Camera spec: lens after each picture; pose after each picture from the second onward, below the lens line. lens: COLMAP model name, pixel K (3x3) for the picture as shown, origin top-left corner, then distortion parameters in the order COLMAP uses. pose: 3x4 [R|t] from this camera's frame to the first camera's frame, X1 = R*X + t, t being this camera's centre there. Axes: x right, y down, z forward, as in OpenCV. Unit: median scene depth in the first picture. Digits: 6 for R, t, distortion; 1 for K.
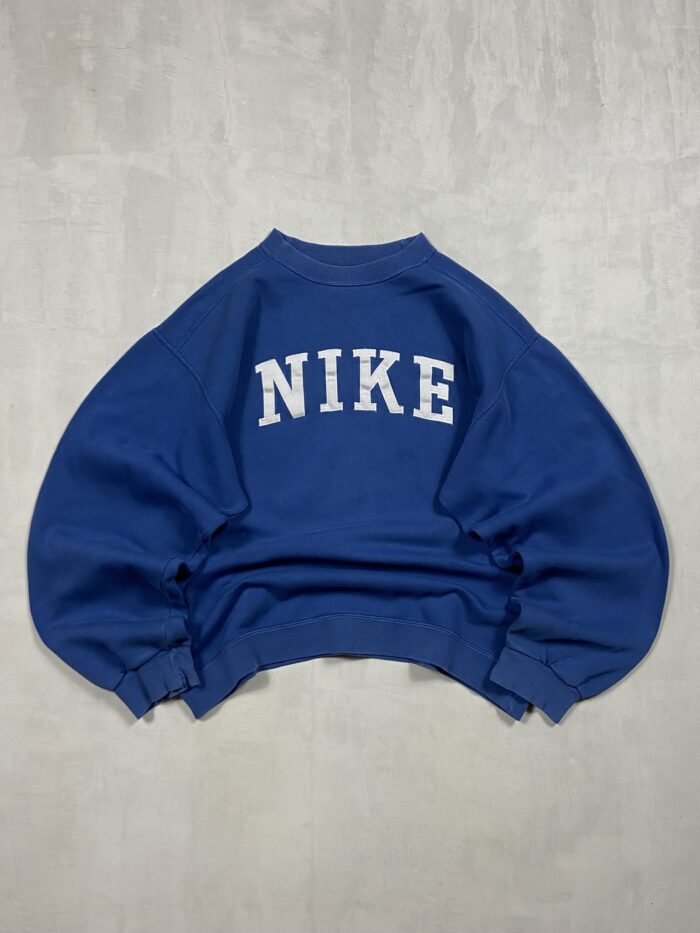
lens RADIAL K [[832.1, 0, 358.7], [0, 832.1, 471.0], [0, 0, 1]] dist [0.094112, -0.134508]
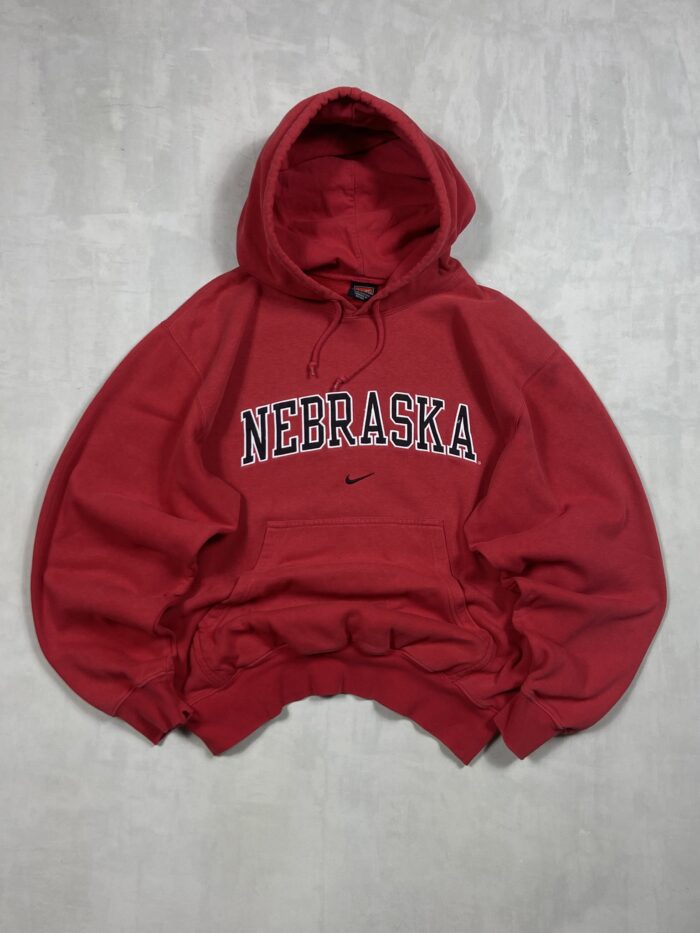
lens RADIAL K [[832.1, 0, 353.4], [0, 832.1, 461.0], [0, 0, 1]] dist [0.094112, -0.134508]
pose [[0.999619, 0.025393, -0.010816, -0.019288], [-0.025215, 0.999548, 0.016364, -0.103229], [0.011227, -0.016085, 0.999808, -0.005870]]
